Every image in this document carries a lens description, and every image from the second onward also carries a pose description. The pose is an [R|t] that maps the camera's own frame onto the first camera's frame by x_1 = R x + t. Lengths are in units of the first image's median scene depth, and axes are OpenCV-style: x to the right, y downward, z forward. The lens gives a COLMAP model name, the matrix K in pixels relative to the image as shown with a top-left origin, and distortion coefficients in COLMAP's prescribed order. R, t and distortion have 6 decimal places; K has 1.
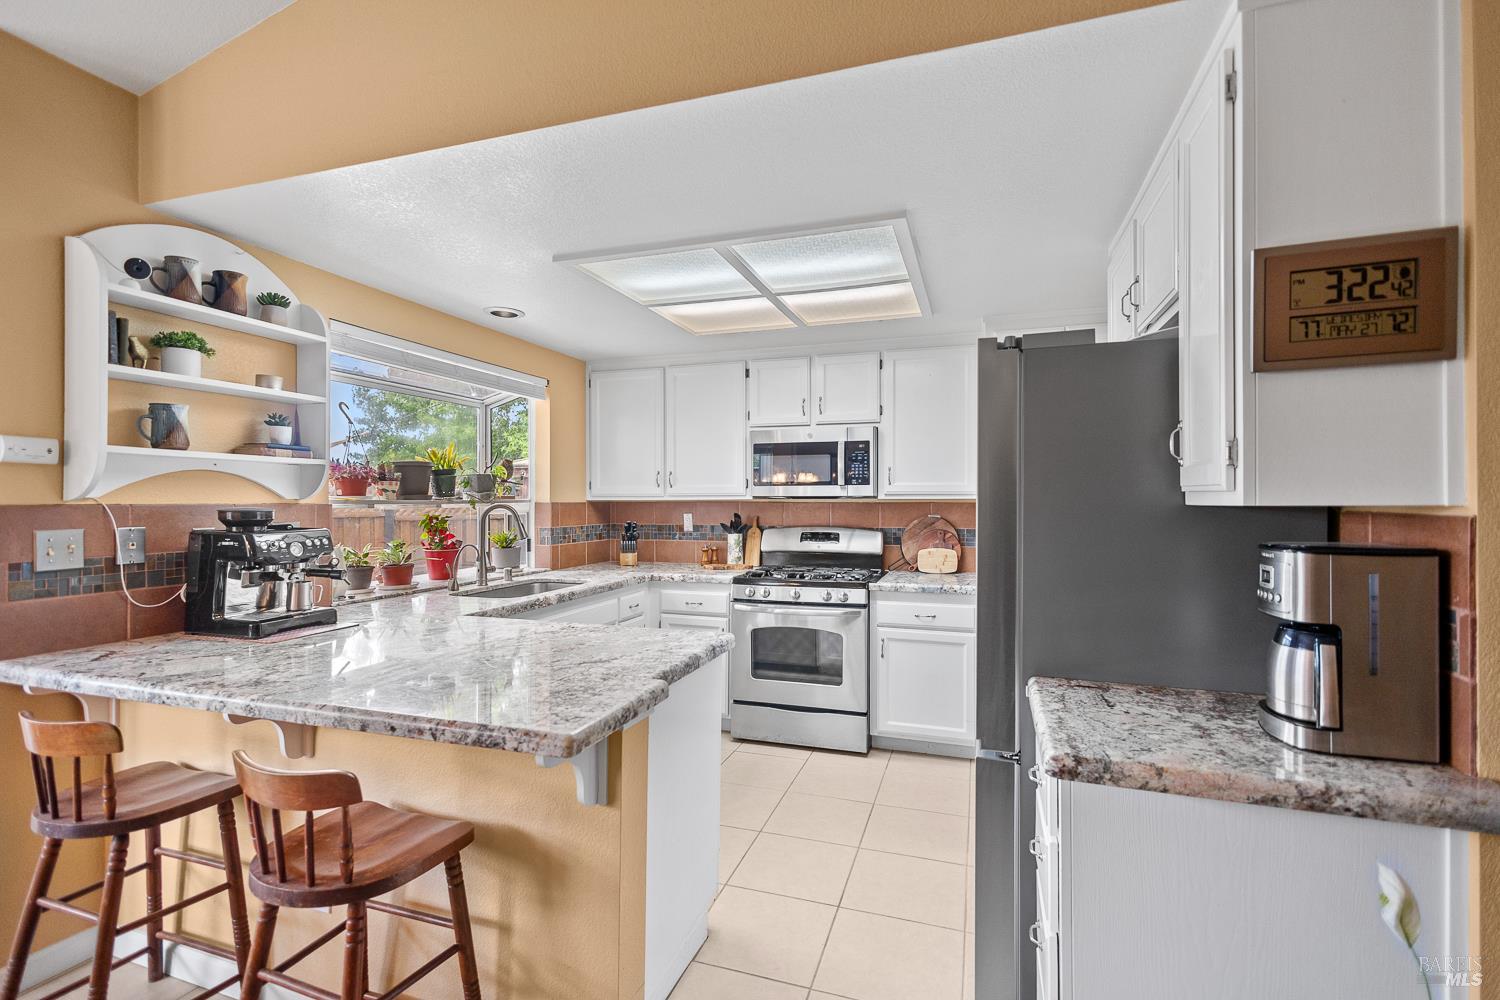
lens RADIAL K [[684.9, 0, 748.9], [0, 684.9, 502.4], [0, 0, 1]] dist [0.007497, -0.001744]
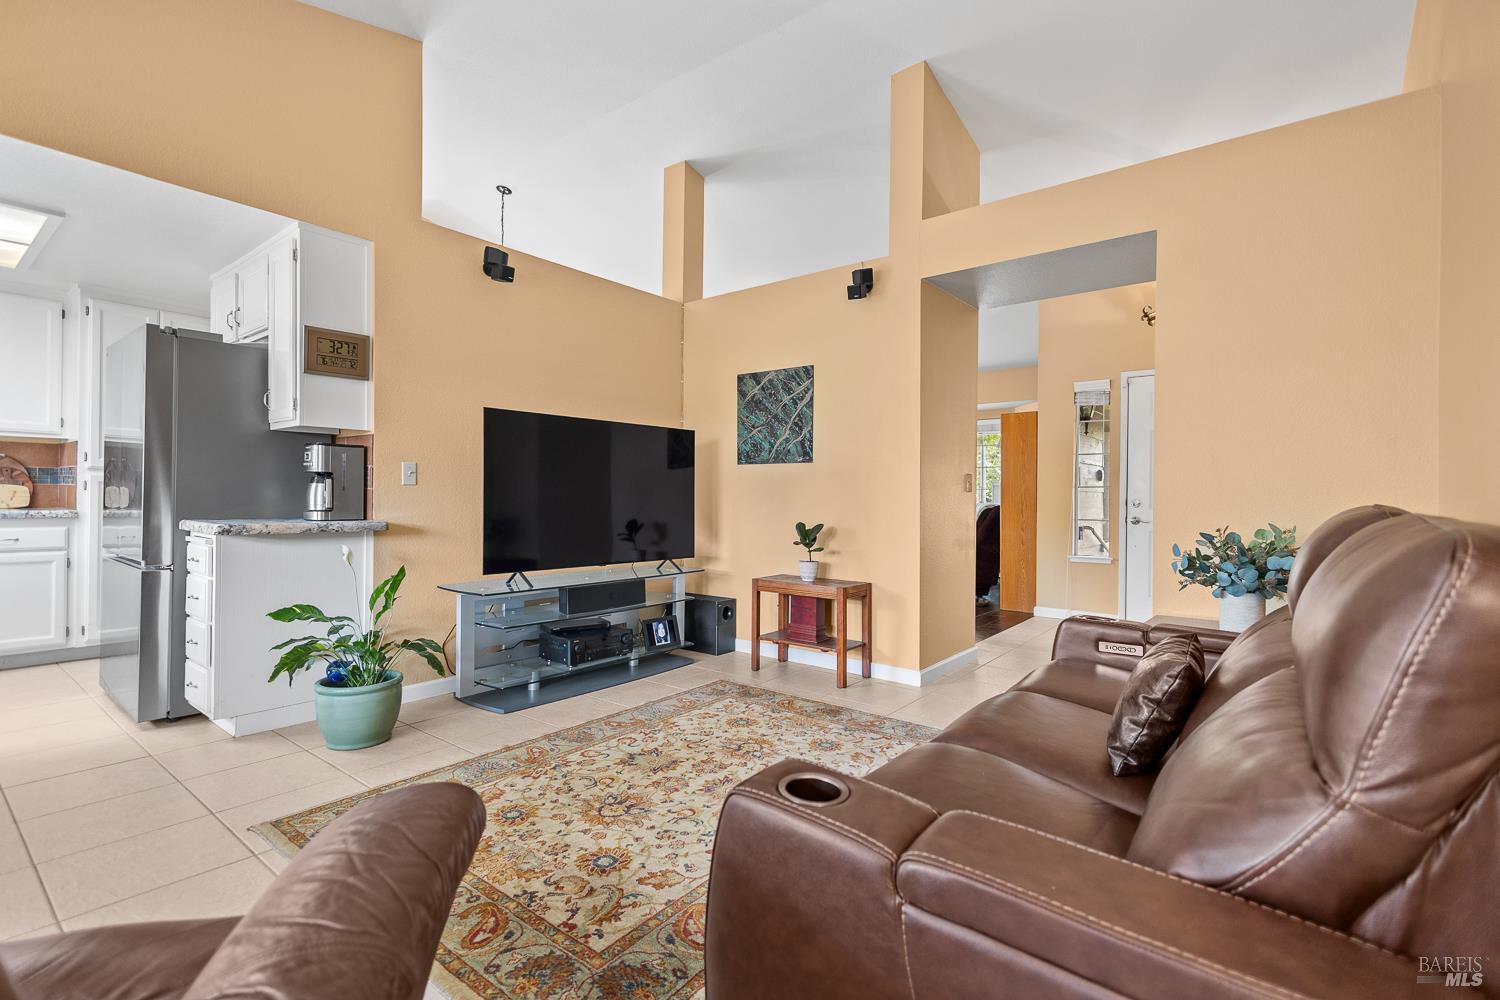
lens RADIAL K [[684.9, 0, 750.4], [0, 684.9, 494.8], [0, 0, 1]] dist [0.007497, -0.001744]
pose [[0.335863, 0.006481, 0.941889, -0.570737], [-0.008203, 0.999959, -0.003955, 0.133675], [-0.941875, -0.006398, 0.335902, -0.732062]]
